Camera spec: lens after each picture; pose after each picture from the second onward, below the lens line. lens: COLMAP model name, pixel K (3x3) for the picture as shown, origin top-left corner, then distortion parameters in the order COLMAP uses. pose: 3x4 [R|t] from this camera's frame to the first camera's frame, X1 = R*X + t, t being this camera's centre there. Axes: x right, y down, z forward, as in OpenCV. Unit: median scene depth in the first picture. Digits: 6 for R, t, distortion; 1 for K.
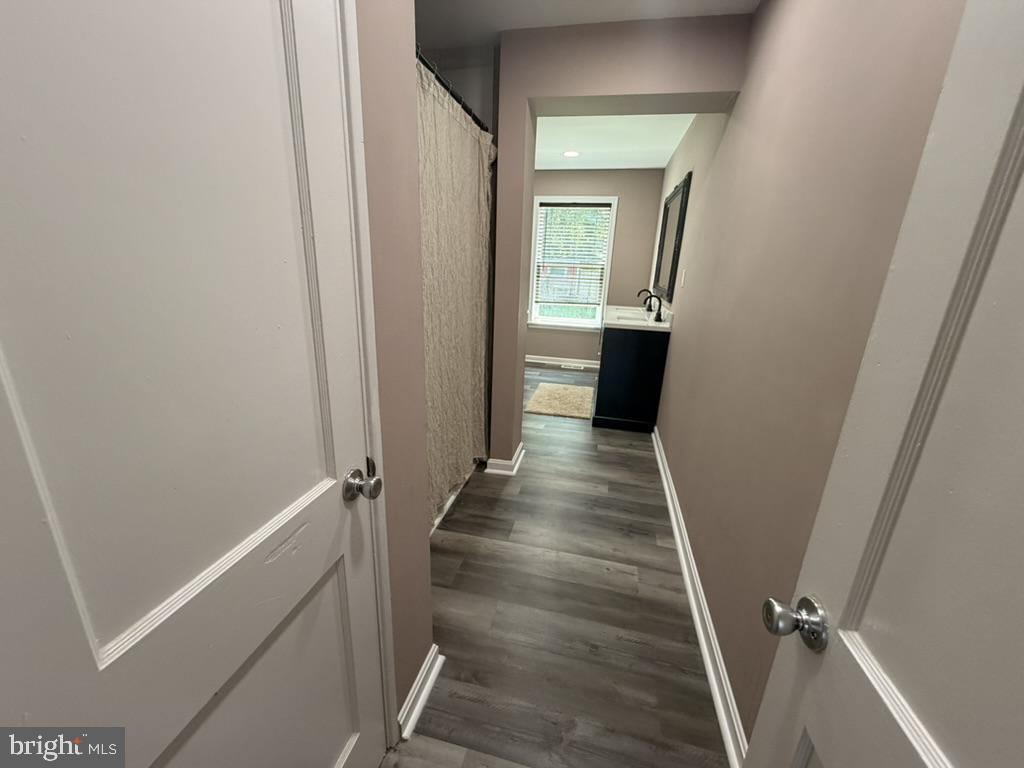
lens RADIAL K [[407.3, 0, 513.1], [0, 407.3, 385.8], [0, 0, 1]] dist [-0.000268, 0.000112]
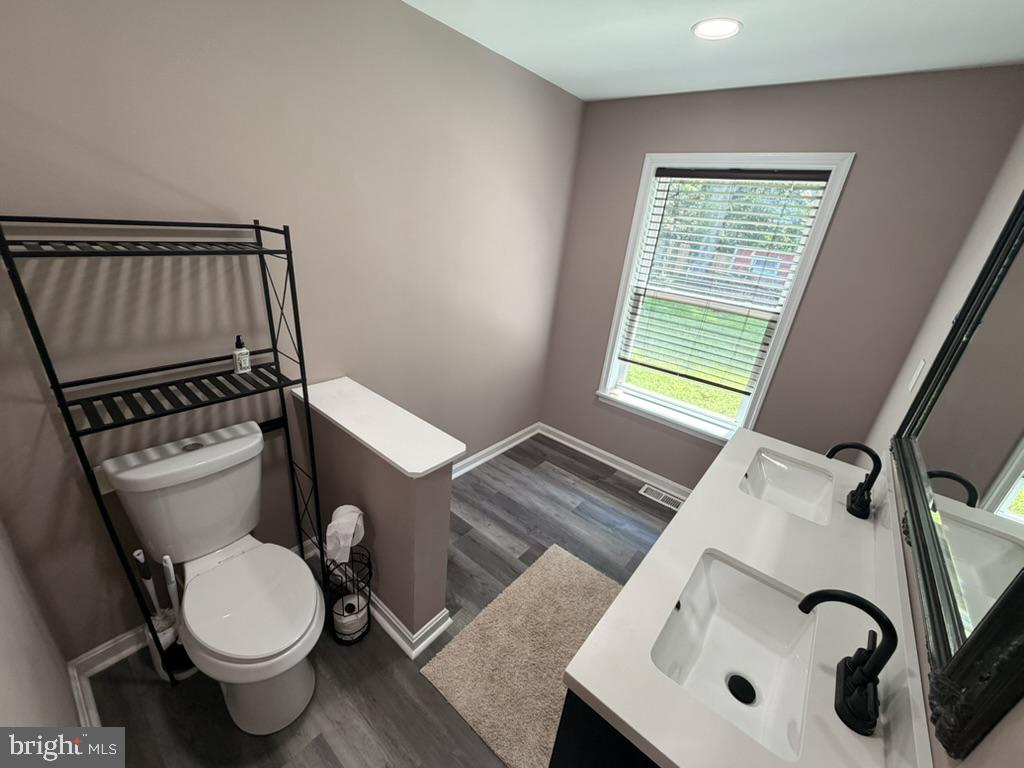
lens RADIAL K [[407.3, 0, 511.5], [0, 407.3, 384.0], [0, 0, 1]] dist [-0.000268, 0.000112]
pose [[0.894527, 0.215973, -0.391379, 0.154761], [-0.190210, 0.976223, 0.103966, -0.215930], [0.404527, -0.018557, 0.914338, 0.481462]]
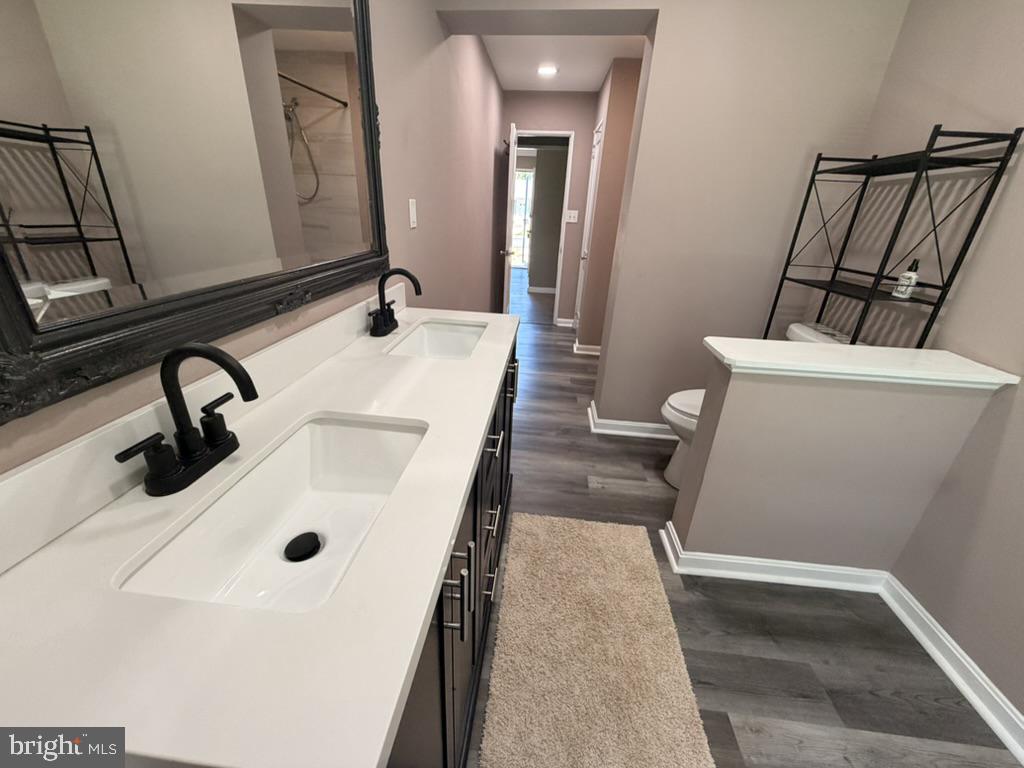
lens RADIAL K [[407.3, 0, 511.5], [0, 407.3, 381.8], [0, 0, 1]] dist [-0.000268, 0.000112]
pose [[-0.987598, -0.021947, -0.155463, 0.193155], [-0.116796, 0.764426, 0.634044, -0.268035], [0.104925, 0.644338, -0.757509, 0.913029]]
